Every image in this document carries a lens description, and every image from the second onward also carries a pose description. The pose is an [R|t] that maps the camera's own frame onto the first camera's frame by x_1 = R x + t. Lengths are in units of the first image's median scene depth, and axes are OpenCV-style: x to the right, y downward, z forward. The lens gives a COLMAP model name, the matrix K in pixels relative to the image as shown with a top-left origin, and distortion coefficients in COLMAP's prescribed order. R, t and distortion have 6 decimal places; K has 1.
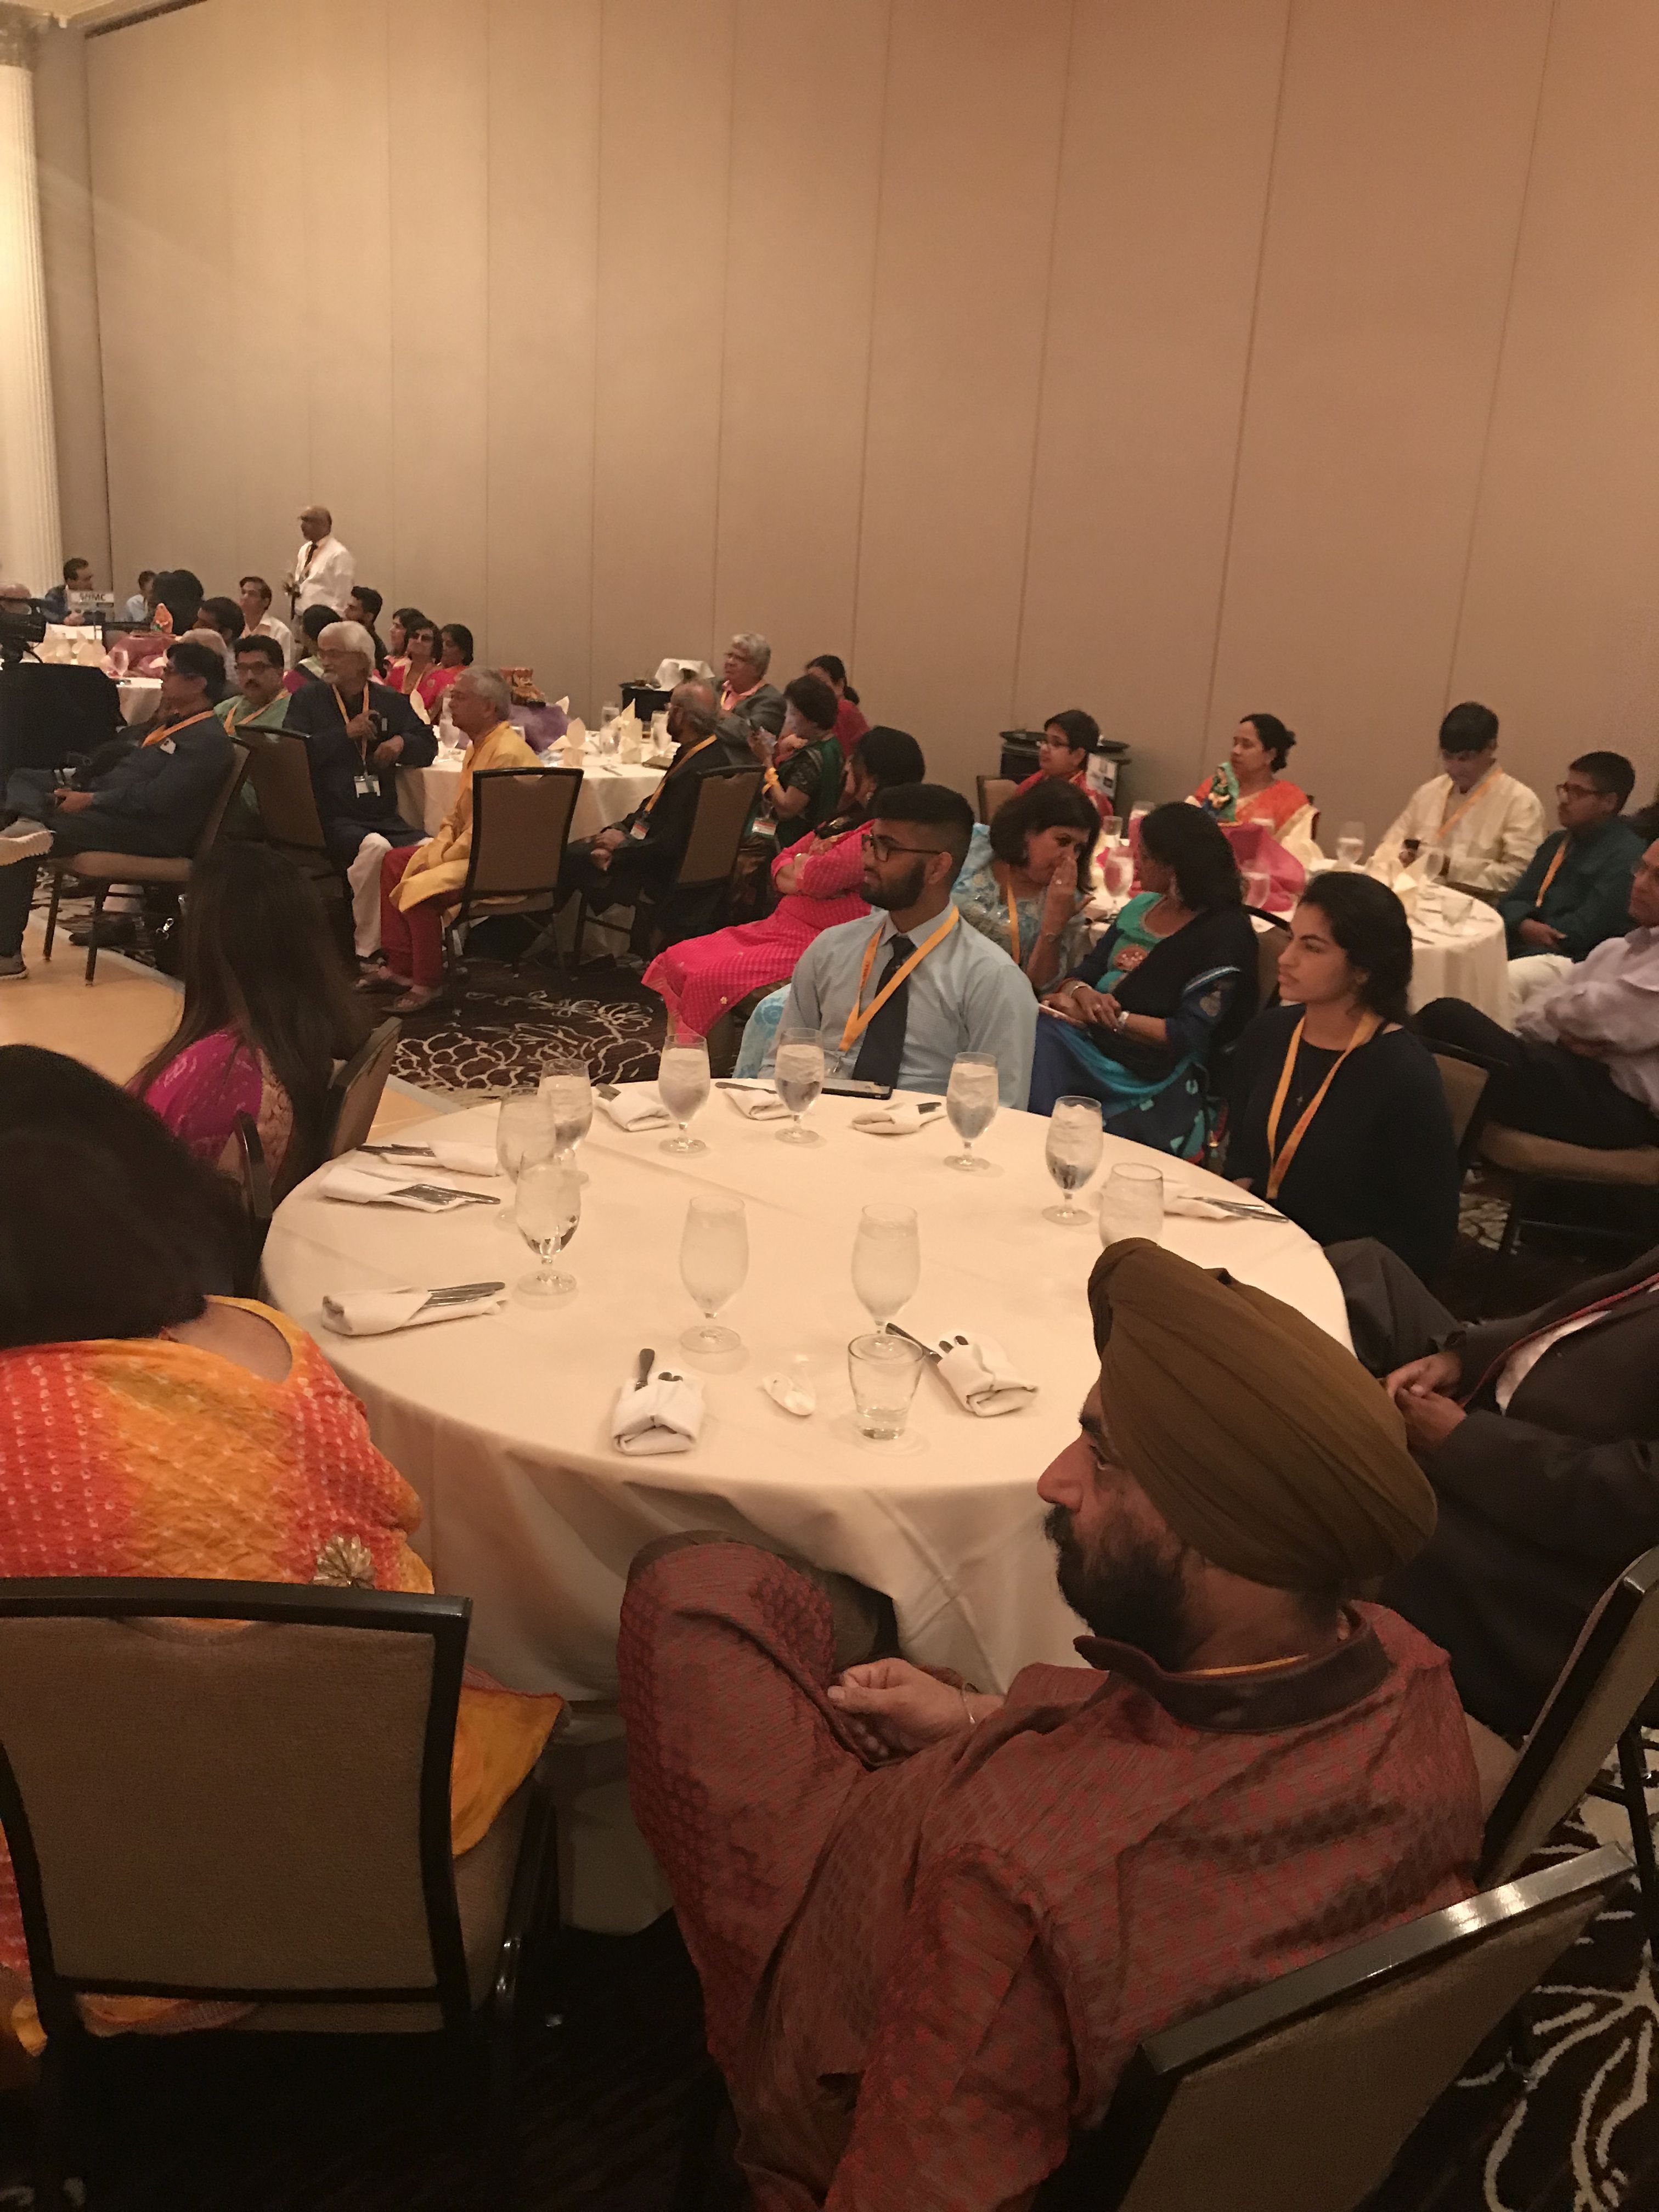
lens RADIAL K [[1814.4, 0, 829.5], [0, 1814.4, 1106.0], [0, 0, 1]] dist [-0.000958, -0.009767]
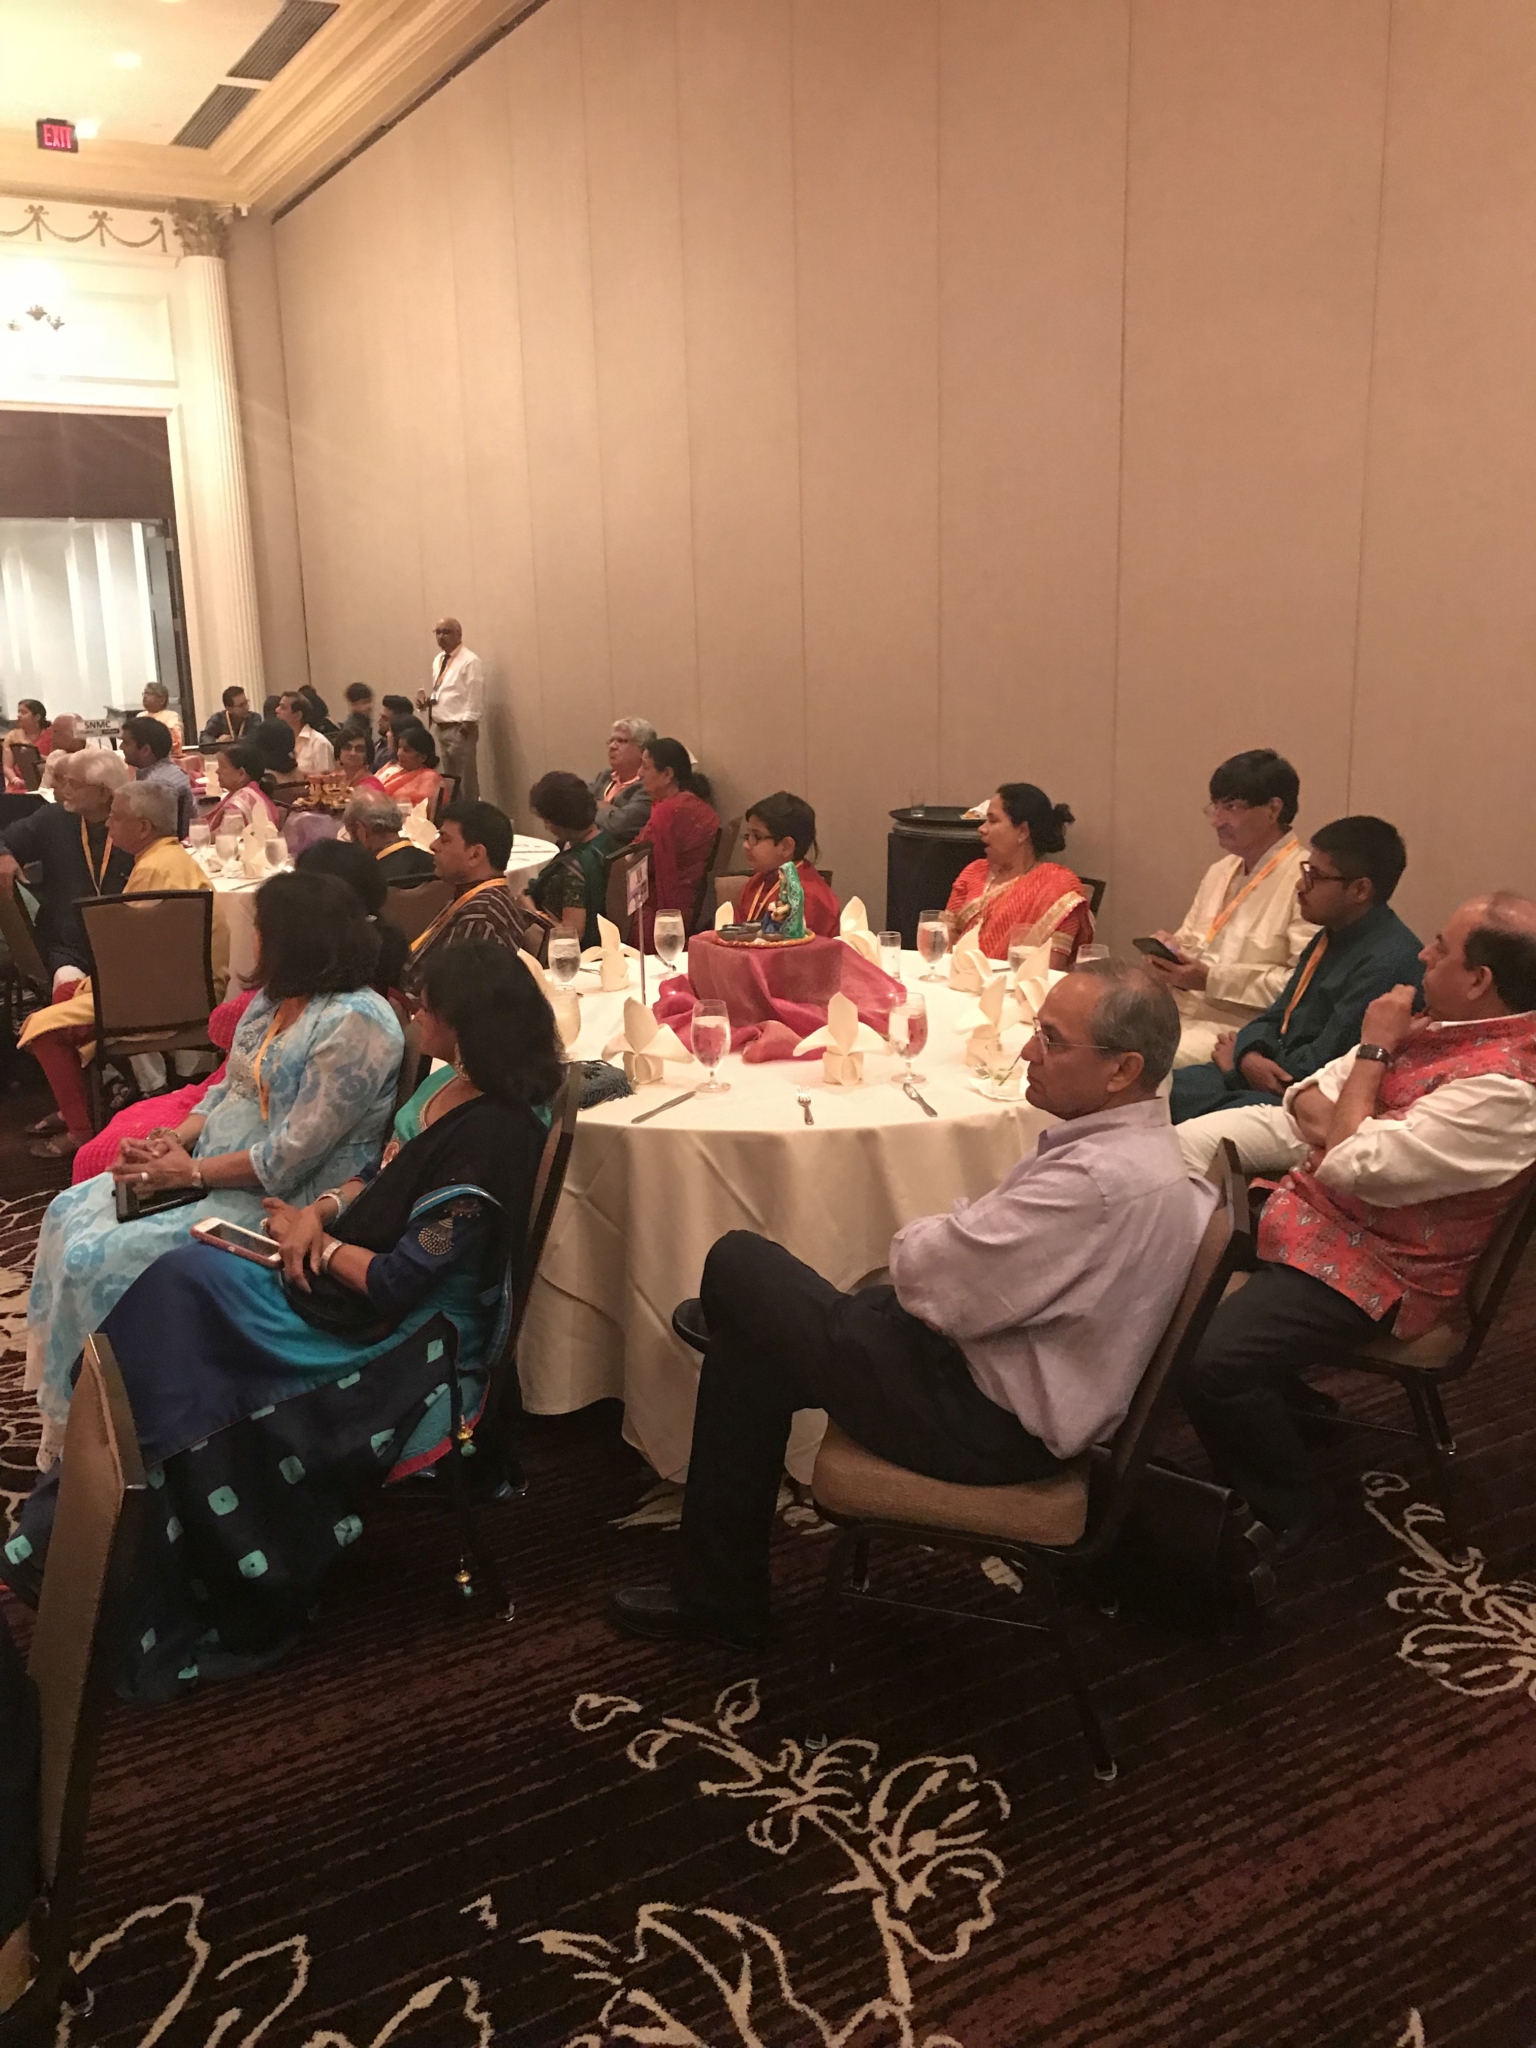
lens RADIAL K [[1679.8, 0, 768.0], [0, 1679.8, 1024.0], [0, 0, 1]] dist [-0.000958, -0.009767]
pose [[0.968491, -0.018395, -0.248369, 0.325136], [0.001065, 0.997565, -0.069728, -0.060411], [0.249047, 0.067267, 0.966152, 0.266342]]
